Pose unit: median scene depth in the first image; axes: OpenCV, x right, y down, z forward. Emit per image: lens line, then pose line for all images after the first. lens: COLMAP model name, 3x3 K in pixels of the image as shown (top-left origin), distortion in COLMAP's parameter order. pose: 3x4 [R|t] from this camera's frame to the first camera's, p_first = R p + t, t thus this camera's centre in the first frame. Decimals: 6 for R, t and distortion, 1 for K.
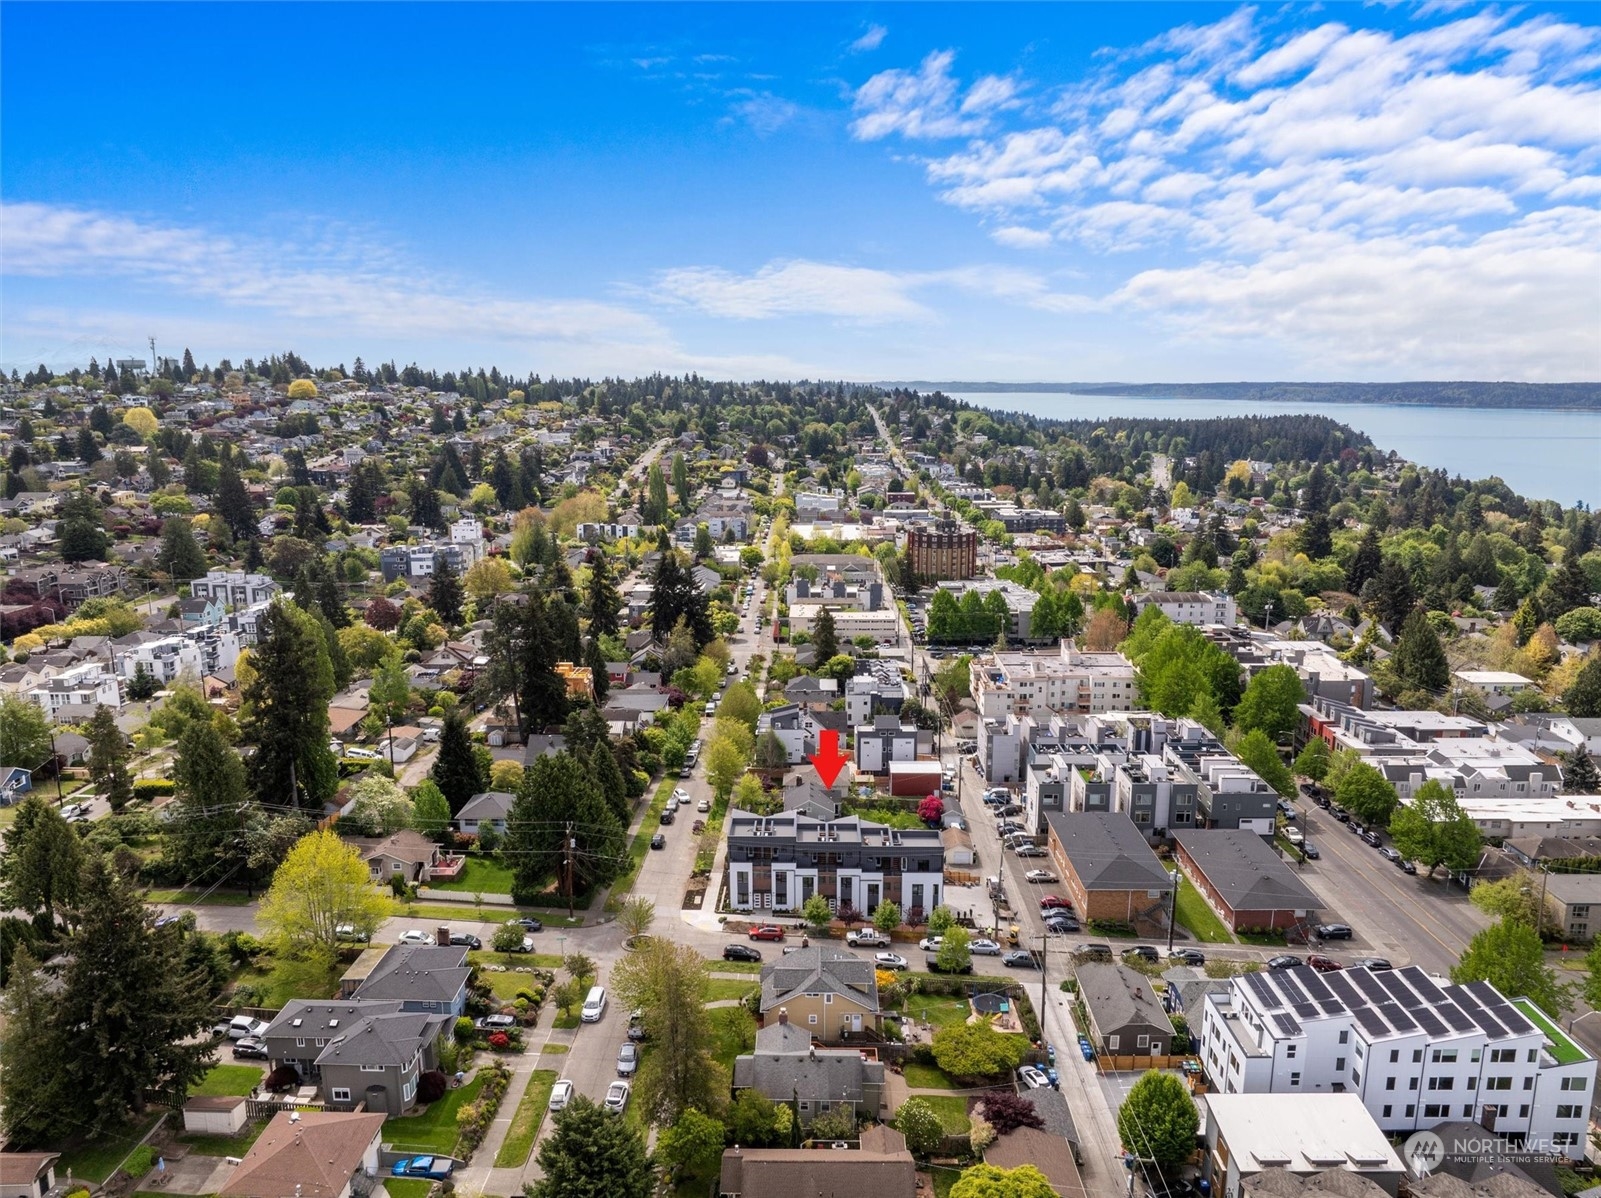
lens RADIAL K [[1125.4, 0, 800.5], [0, 1125.4, 599.0], [0, 0, 1]] dist [-0.045888, 0.002028]
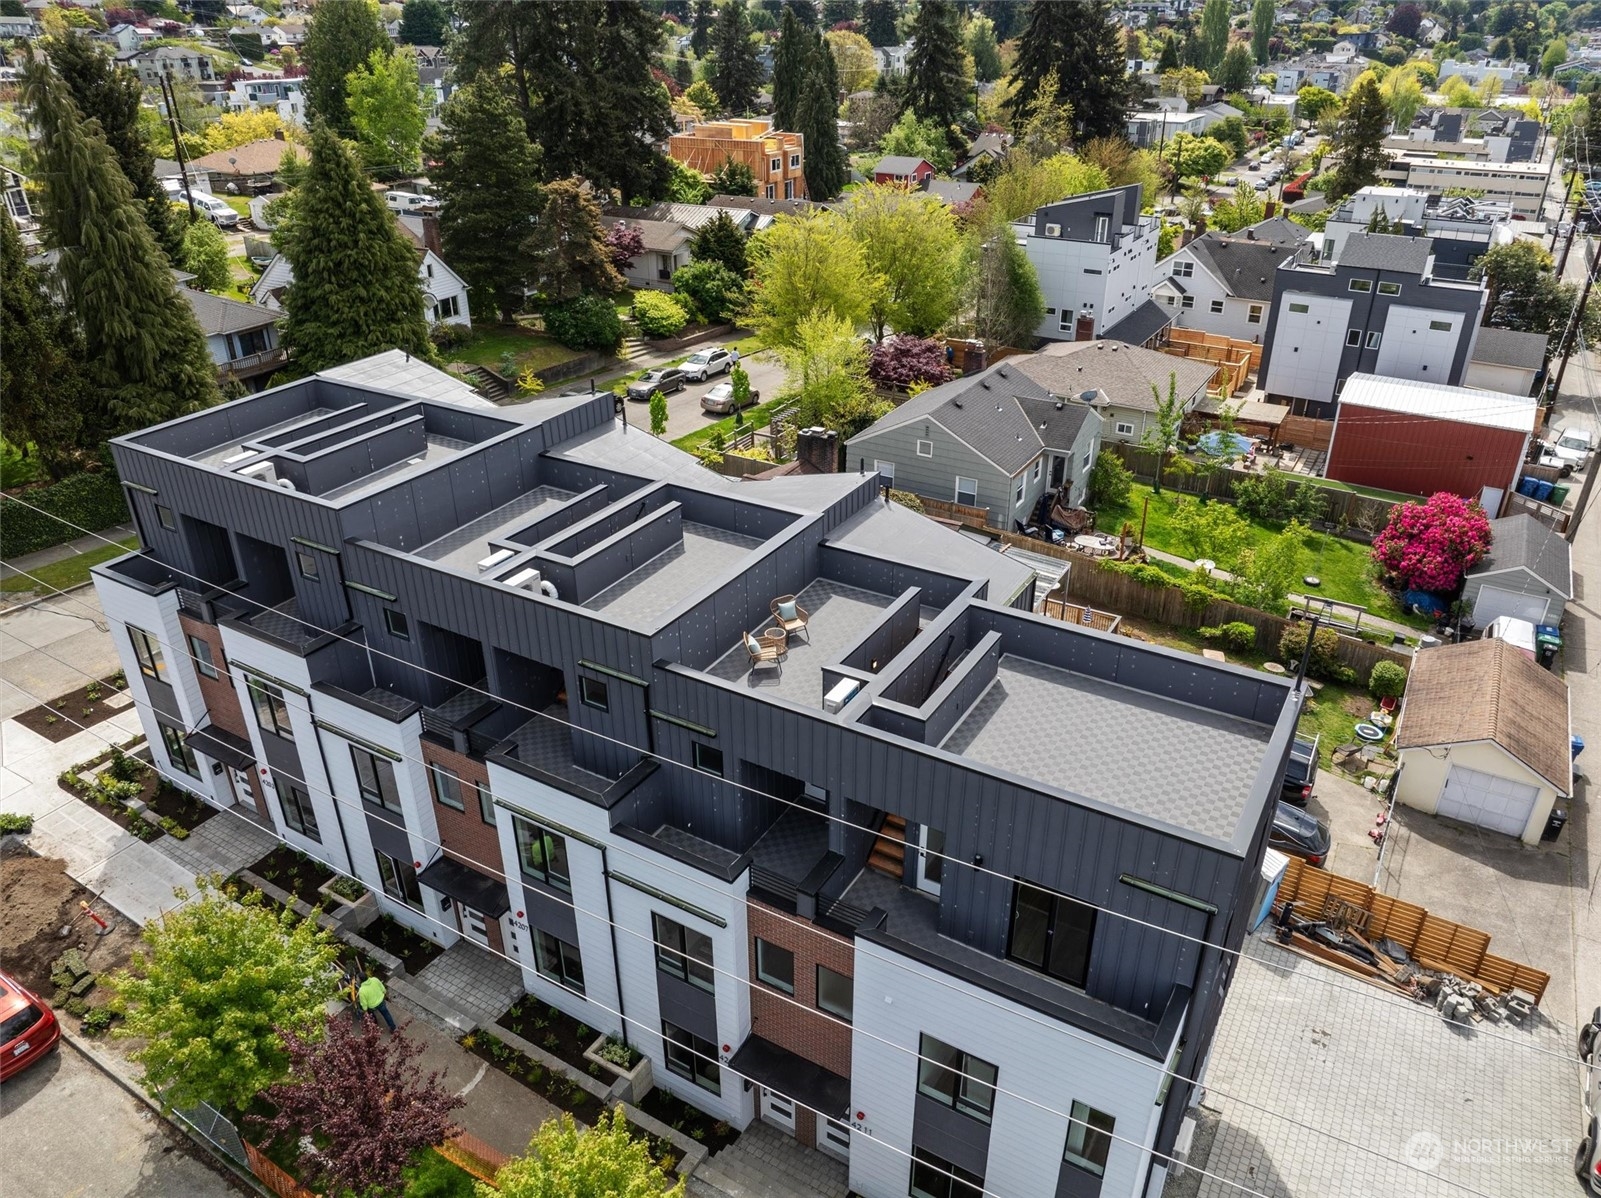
lens RADIAL K [[1121.0, 0, 800.5], [0, 1121.0, 599.0], [0, 0, 1]] dist [-0.043360, 0.060433]
pose [[0.870685, 0.237309, -0.430805, 0.092400], [-0.096348, 0.941225, 0.323749, 0.116547], [0.482313, -0.240376, 0.842374, 0.636676]]
